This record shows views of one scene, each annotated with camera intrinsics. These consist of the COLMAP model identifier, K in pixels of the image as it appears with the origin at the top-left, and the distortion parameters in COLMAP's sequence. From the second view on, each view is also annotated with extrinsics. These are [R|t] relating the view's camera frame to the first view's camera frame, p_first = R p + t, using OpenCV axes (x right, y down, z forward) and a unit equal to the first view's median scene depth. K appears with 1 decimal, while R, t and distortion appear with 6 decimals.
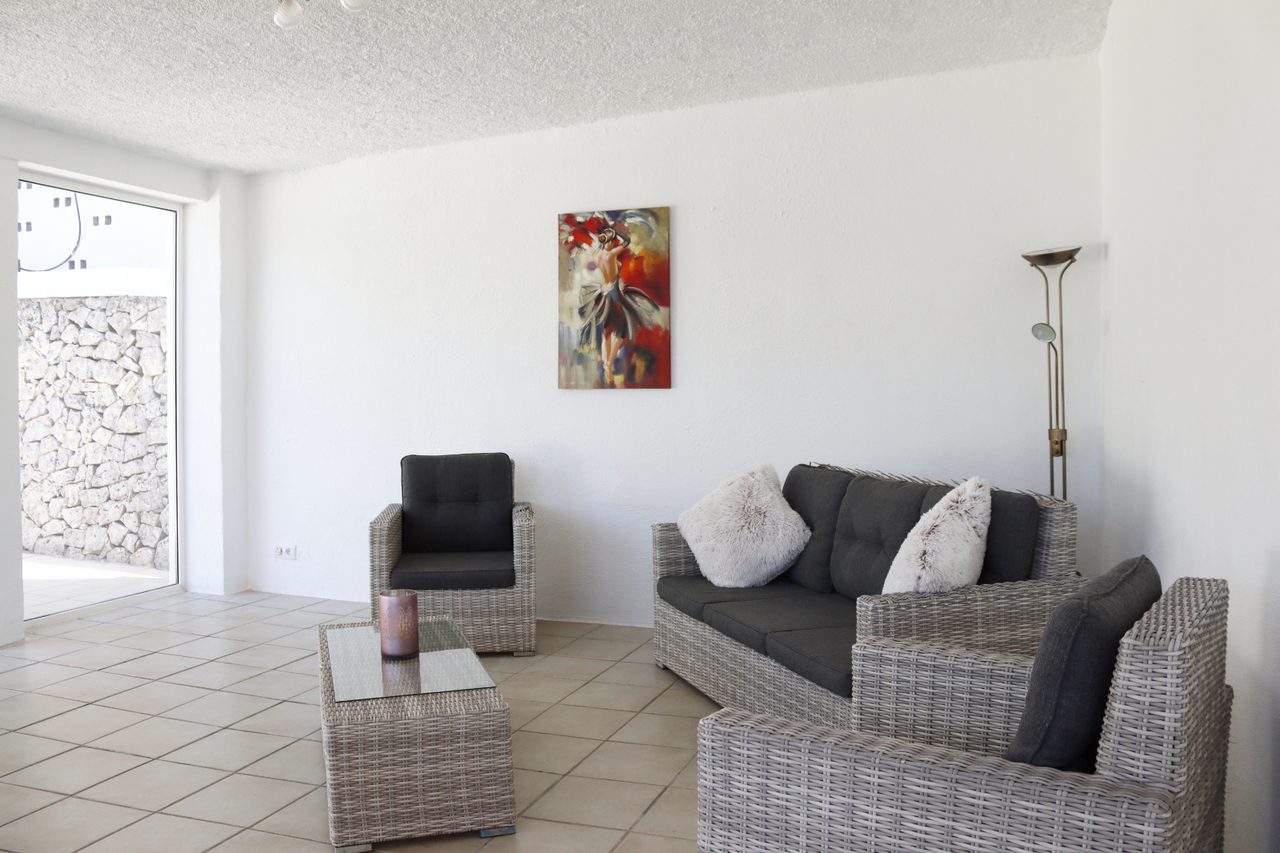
lens RADIAL K [[1059.9, 0, 640.0], [0, 1059.9, 426.5], [0, 0, 1]] dist [-0.165643, 0.137213]
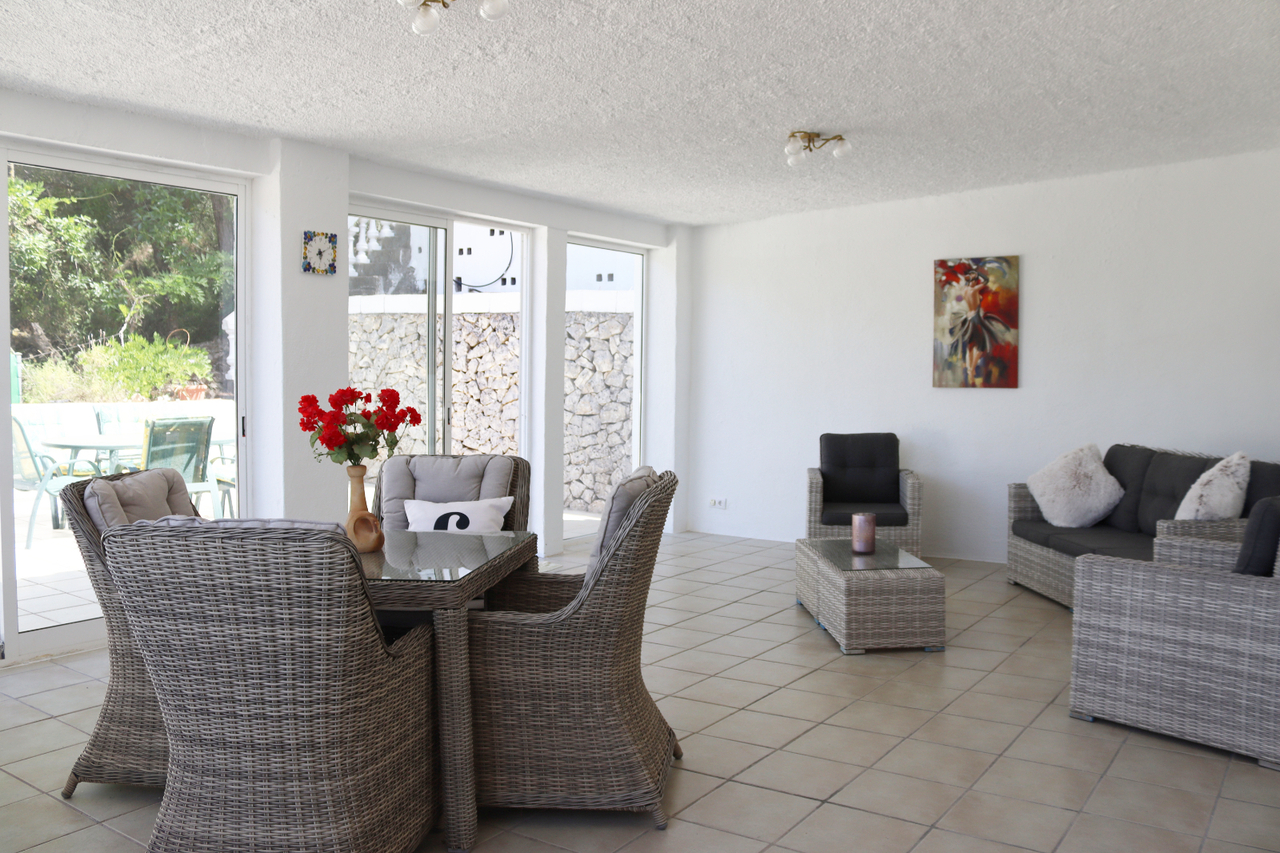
lens RADIAL K [[1059.9, 0, 640.0], [0, 1059.9, 426.5], [0, 0, 1]] dist [-0.165643, 0.137213]
pose [[0.964316, 0.018310, -0.264121, -0.086258], [-0.015250, 0.999791, 0.013631, 0.002794], [0.264315, -0.009116, 0.964393, -0.426803]]
